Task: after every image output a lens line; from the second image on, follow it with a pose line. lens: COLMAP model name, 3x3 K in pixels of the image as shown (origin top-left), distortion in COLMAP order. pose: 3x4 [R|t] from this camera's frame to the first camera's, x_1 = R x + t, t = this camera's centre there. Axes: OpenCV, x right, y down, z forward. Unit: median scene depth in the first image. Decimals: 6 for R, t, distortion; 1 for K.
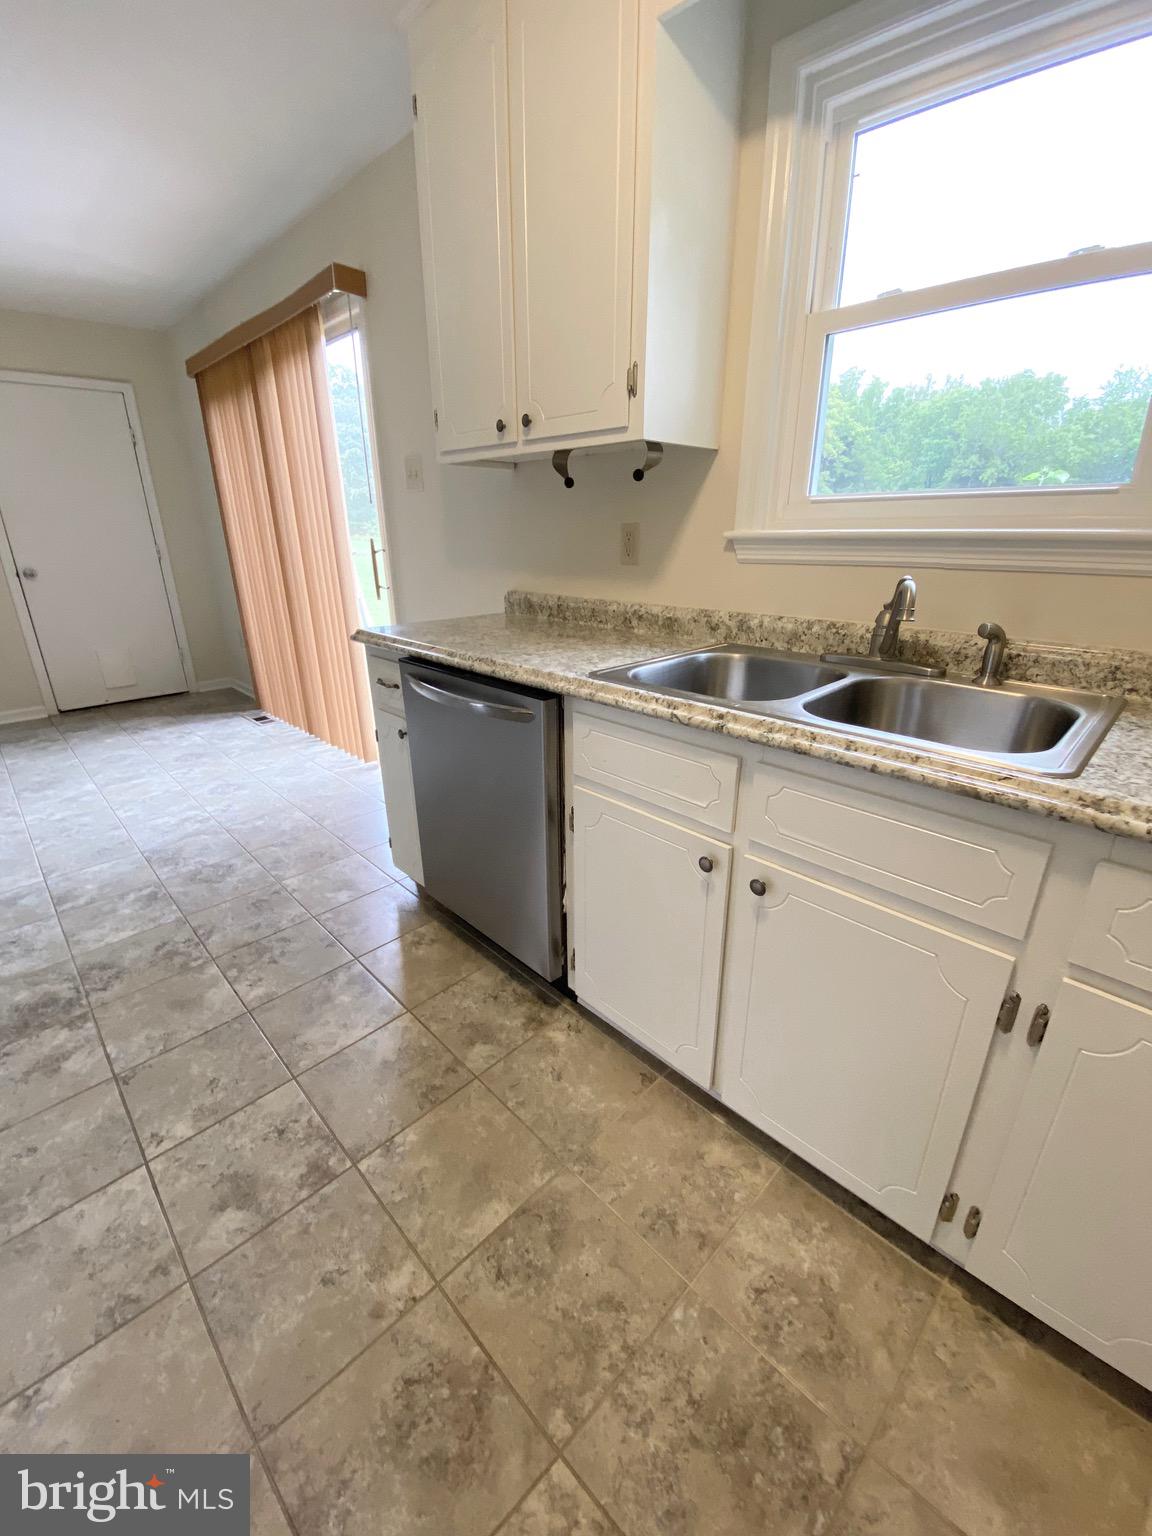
lens RADIAL K [[612.0, 0, 576.0], [0, 612.0, 768.0], [0, 0, 1]] dist [0.006938, -0.016440]
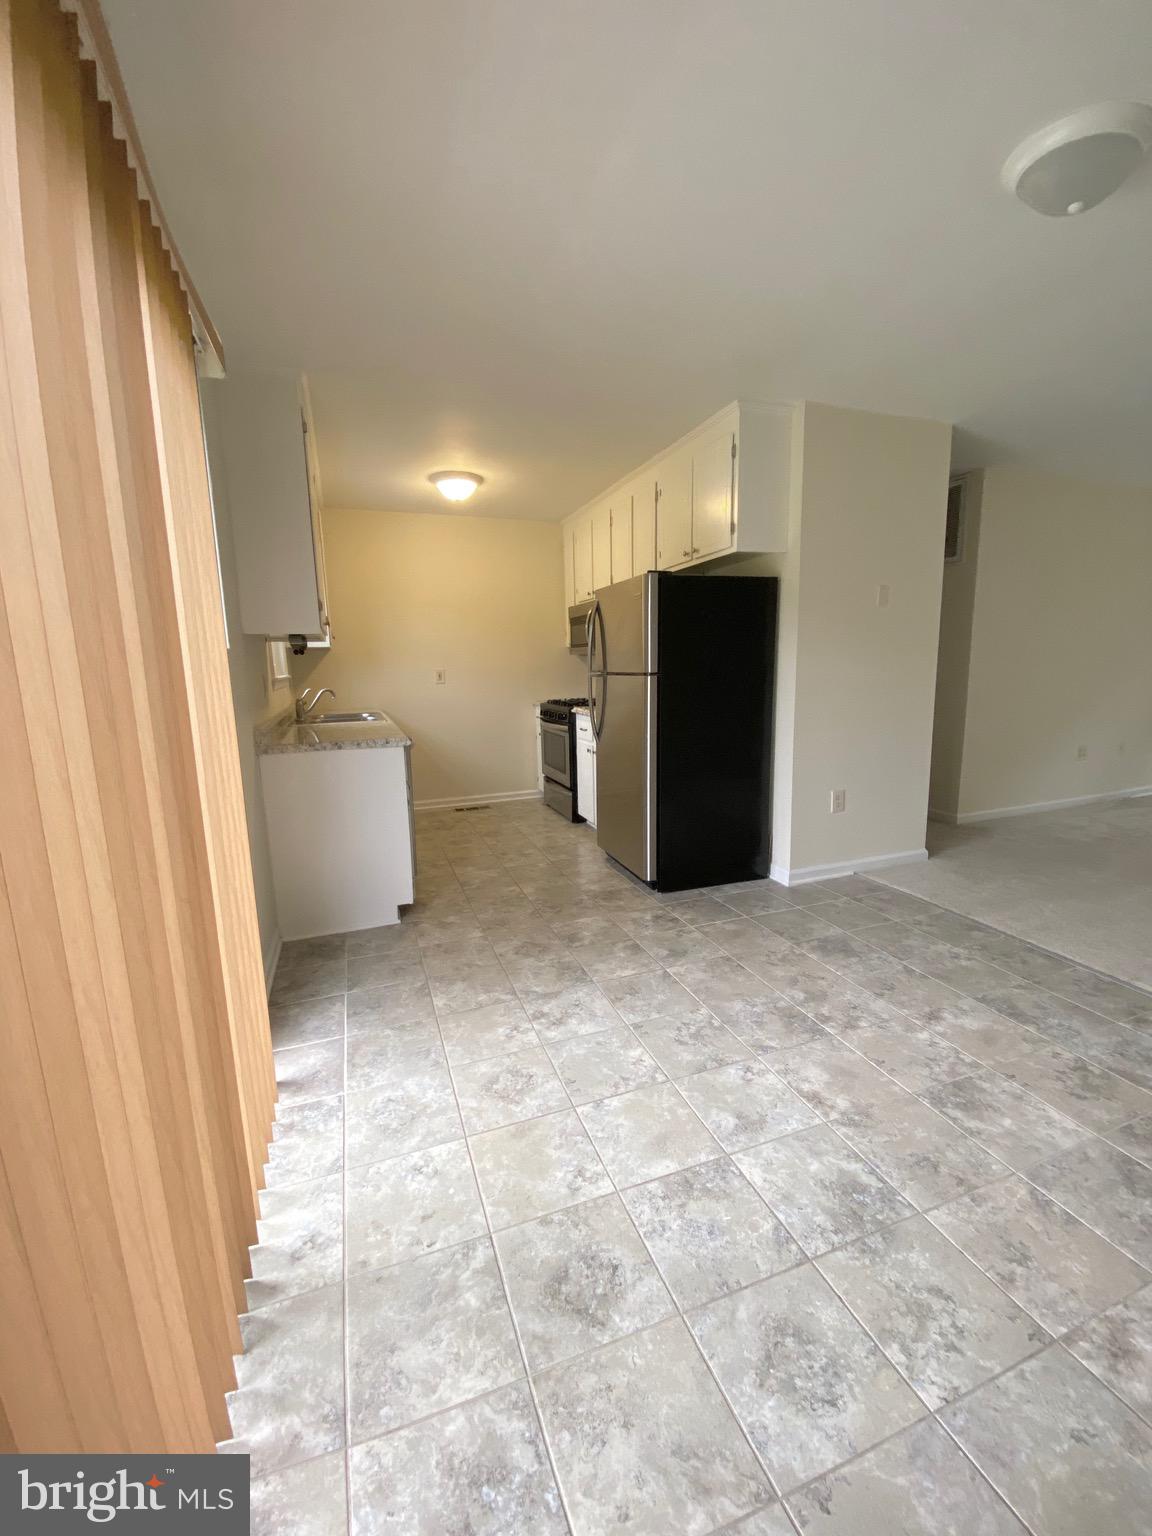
lens RADIAL K [[614.0, 0, 574.0], [0, 614.0, 758.7], [0, 0, 1]] dist [0.002677, -0.016339]
pose [[-0.905177, -0.042611, 0.422894, -0.997825], [0.177434, 0.866236, 0.467067, -0.591129], [-0.386228, 0.497814, -0.776536, 1.472992]]
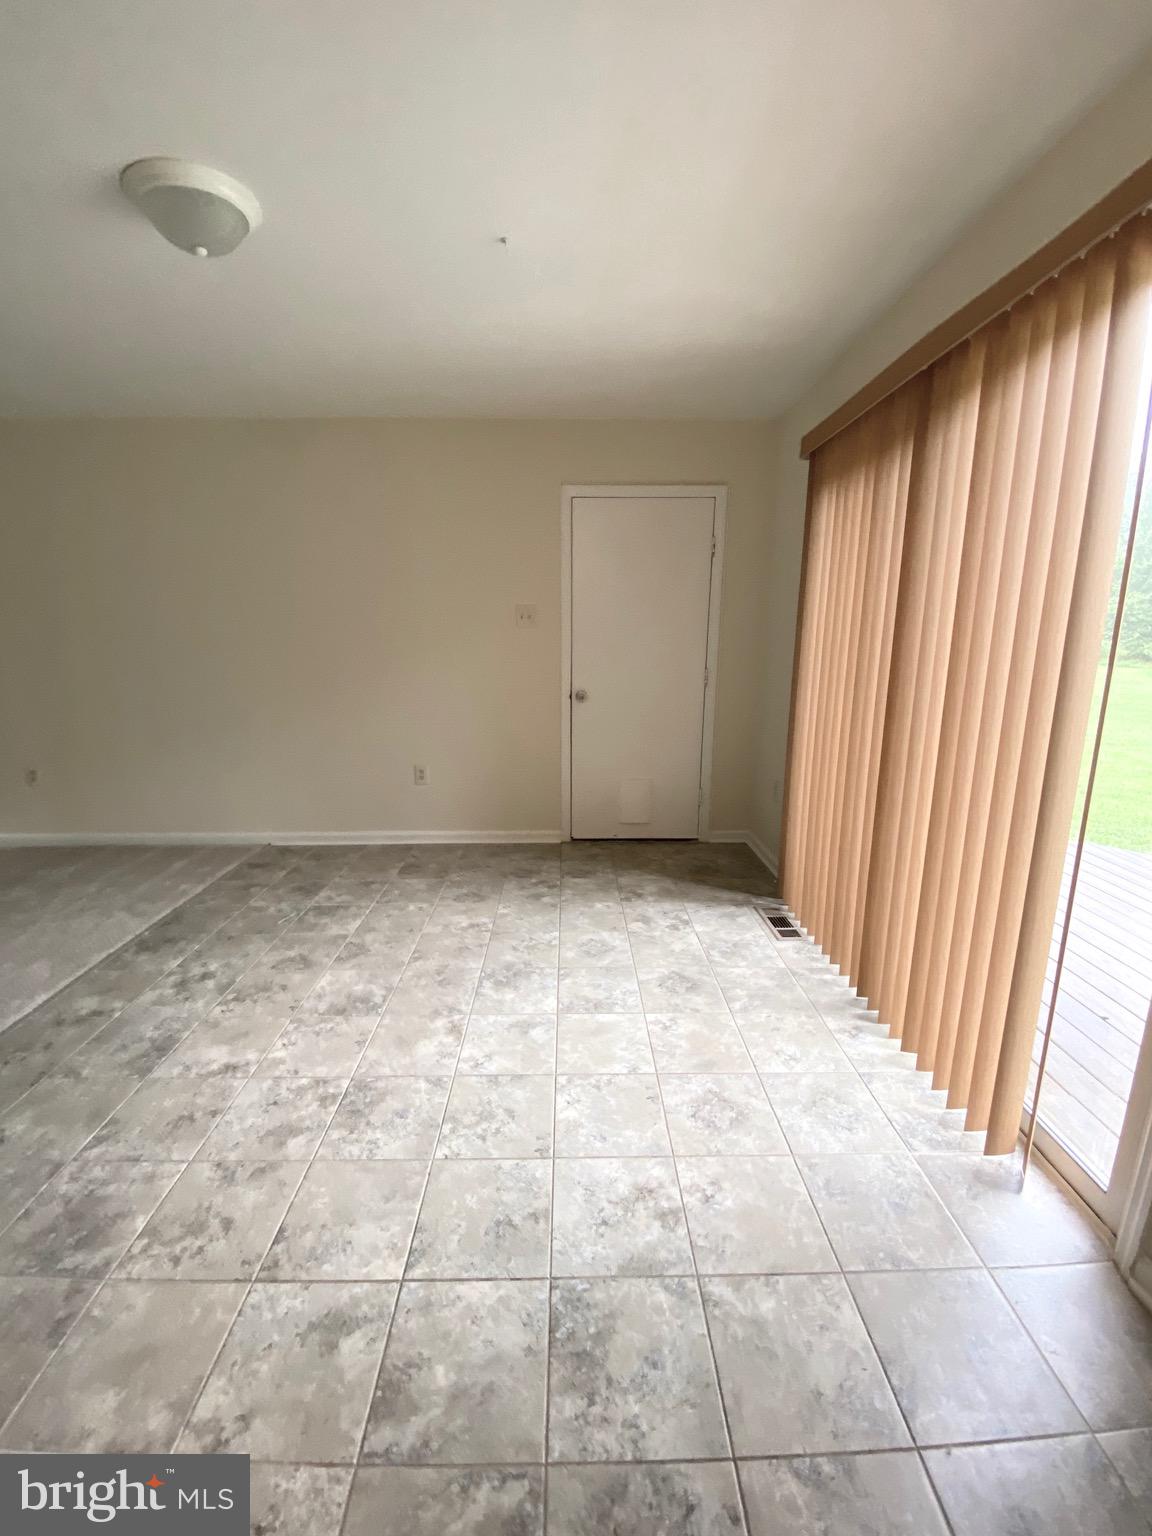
lens RADIAL K [[614.0, 0, 574.0], [0, 614.0, 758.7], [0, 0, 1]] dist [0.002677, -0.016339]
pose [[0.715597, 0.139194, -0.684504, -0.372658], [-0.252723, 0.965150, -0.067939, -0.238477], [0.651193, 0.221607, 0.725836, 0.496610]]
